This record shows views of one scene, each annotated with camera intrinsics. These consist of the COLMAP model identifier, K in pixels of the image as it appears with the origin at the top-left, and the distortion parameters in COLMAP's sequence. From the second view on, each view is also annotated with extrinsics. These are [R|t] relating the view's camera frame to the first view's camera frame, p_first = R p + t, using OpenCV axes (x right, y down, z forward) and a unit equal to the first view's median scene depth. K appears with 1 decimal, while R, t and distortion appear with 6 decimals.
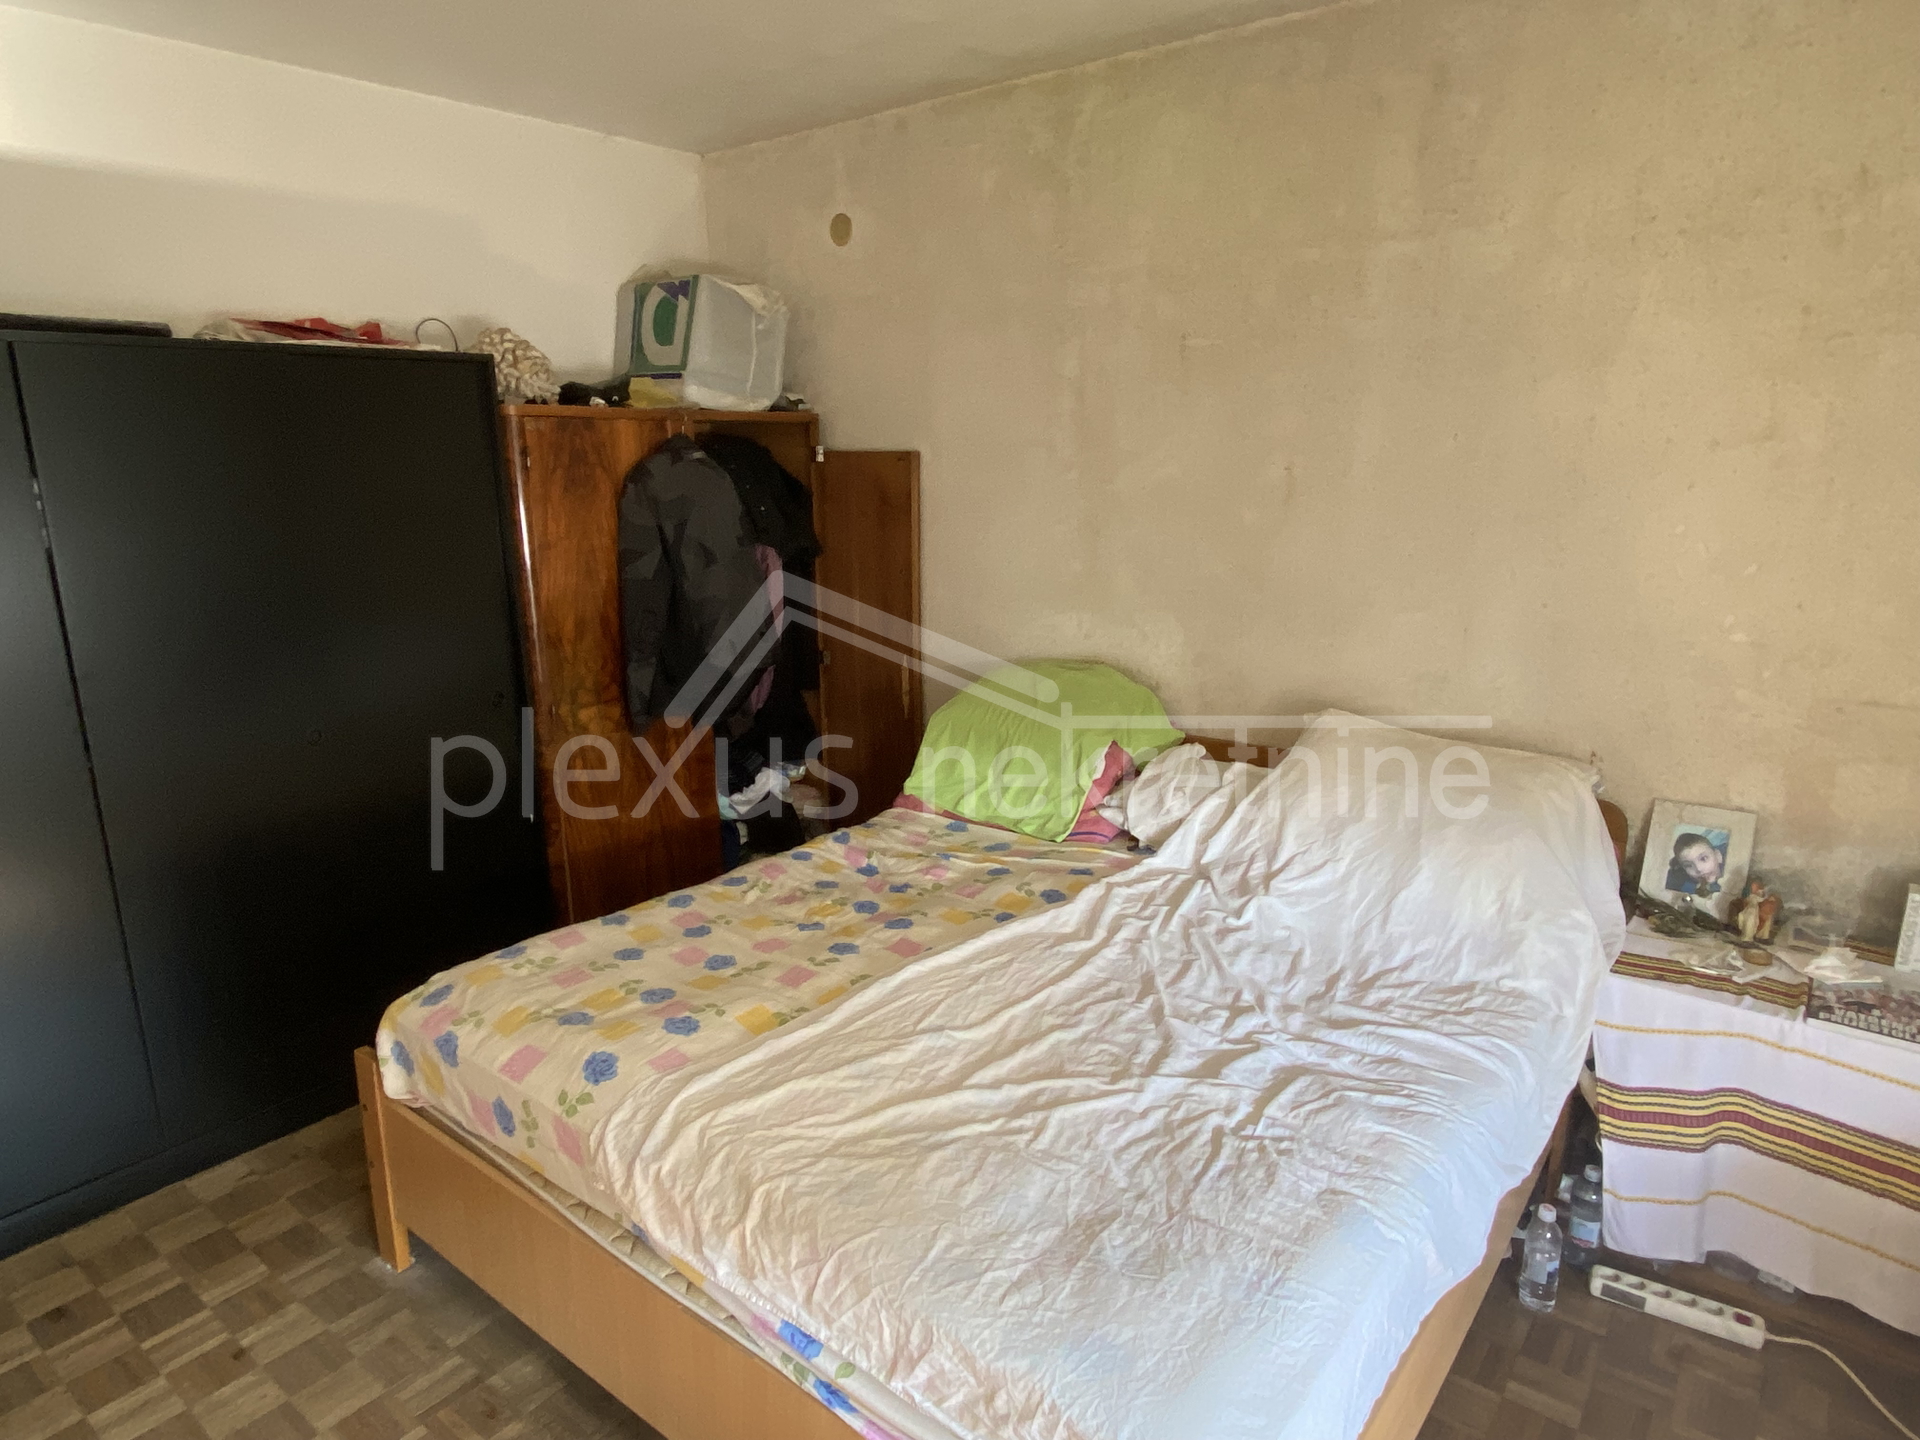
lens RADIAL K [[1128.4, 0, 960.0], [0, 1128.4, 725.7], [0, 0, 1]] dist [0.039528, -0.003277]
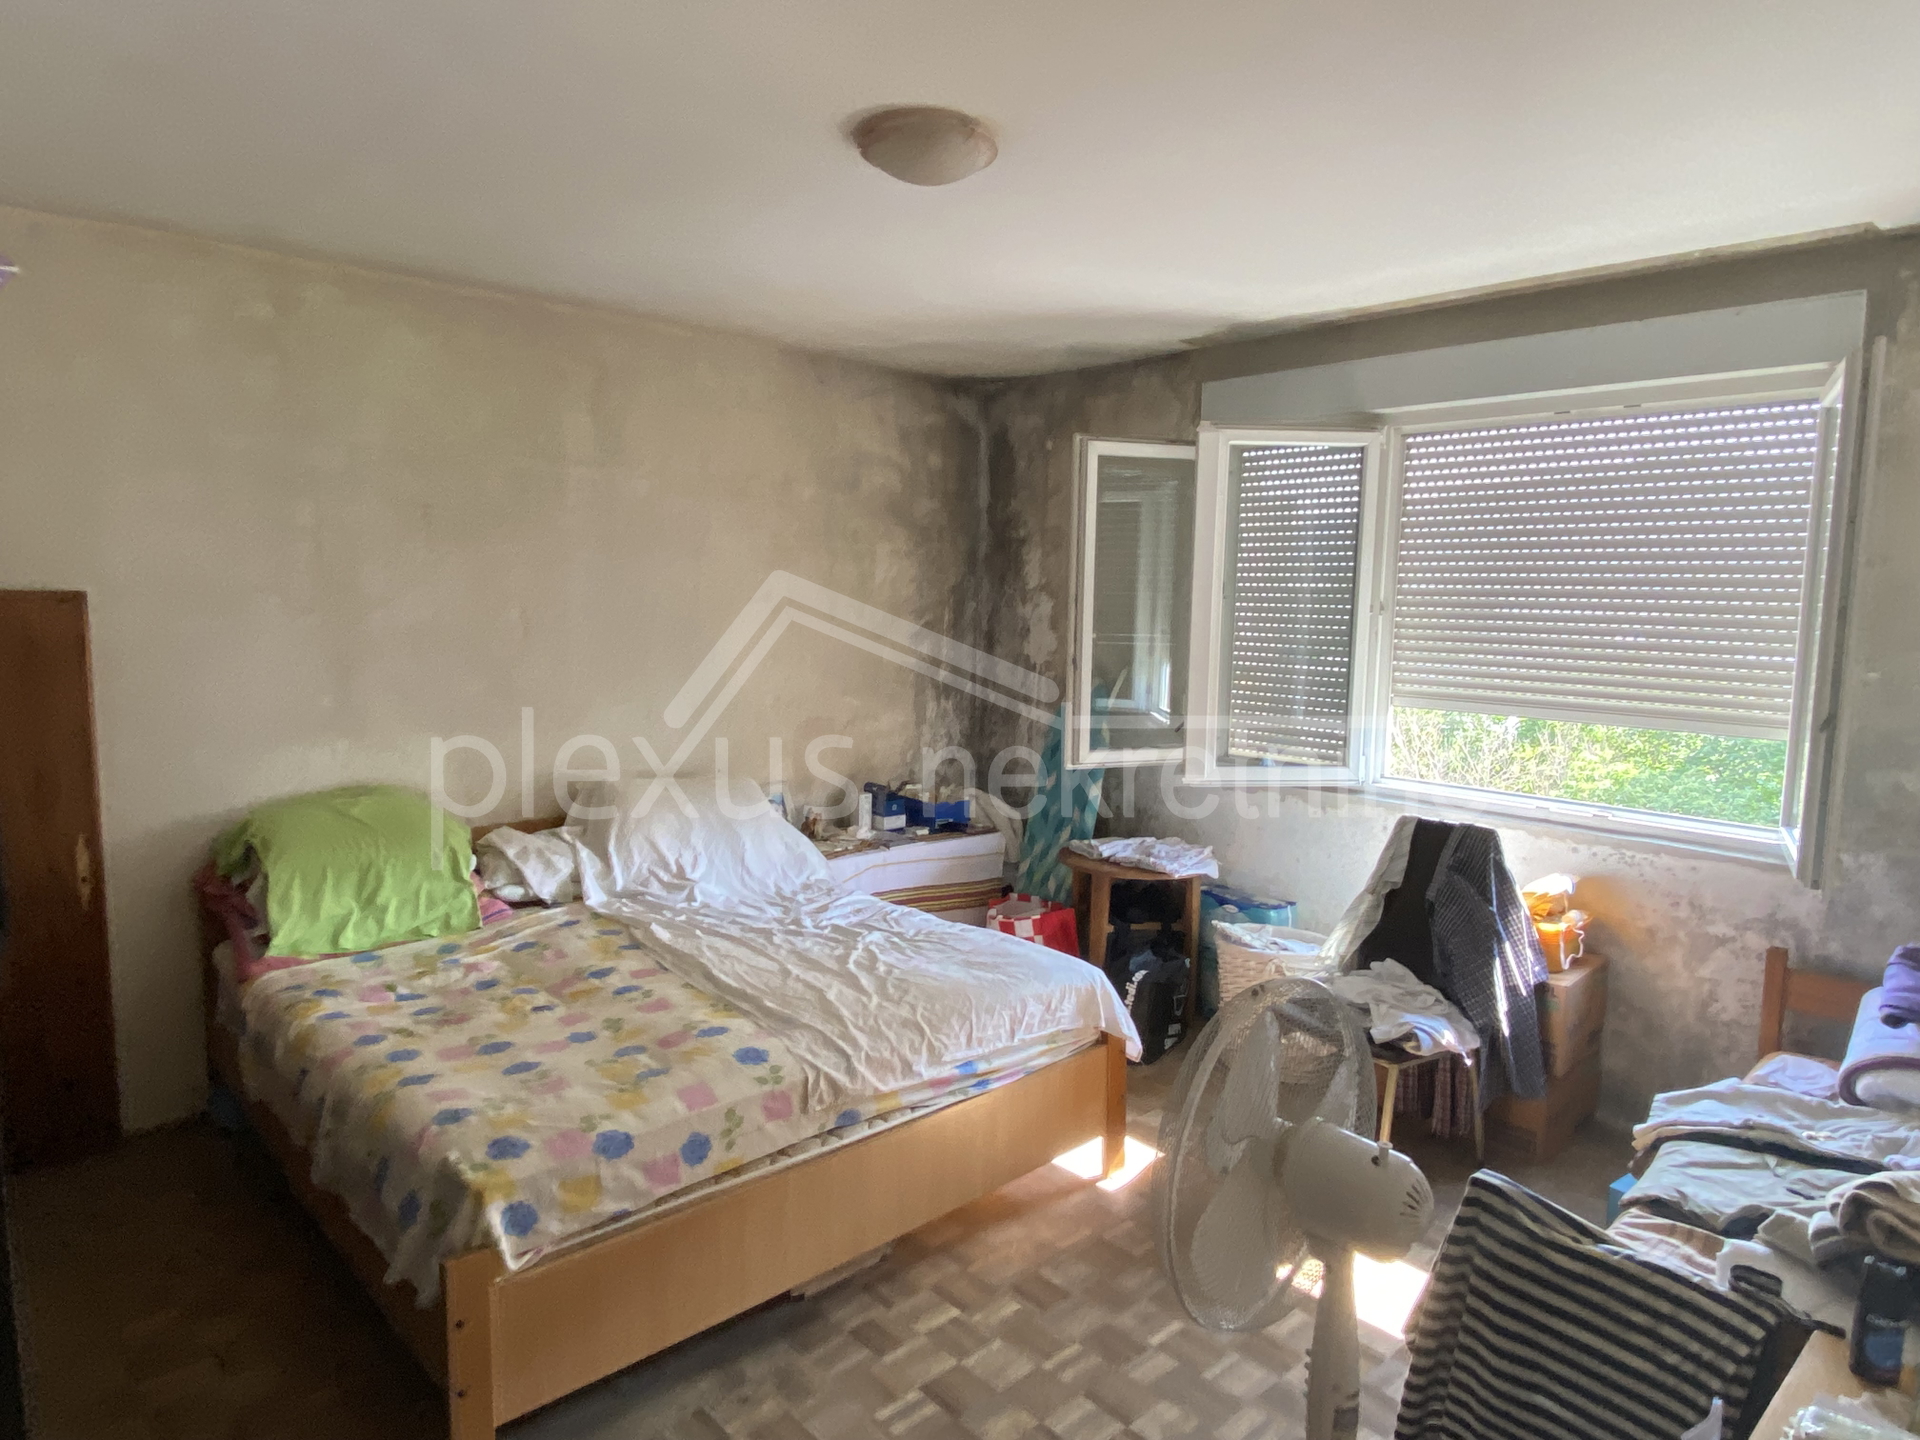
lens RADIAL K [[1128.4, 0, 961.3], [0, 1128.4, 714.2], [0, 0, 1]] dist [0.039528, -0.003277]
pose [[0.177669, -0.104329, 0.978544, -1.036878], [0.222092, 0.972962, 0.063410, -0.081919], [-0.958702, 0.206061, 0.196036, 0.279693]]
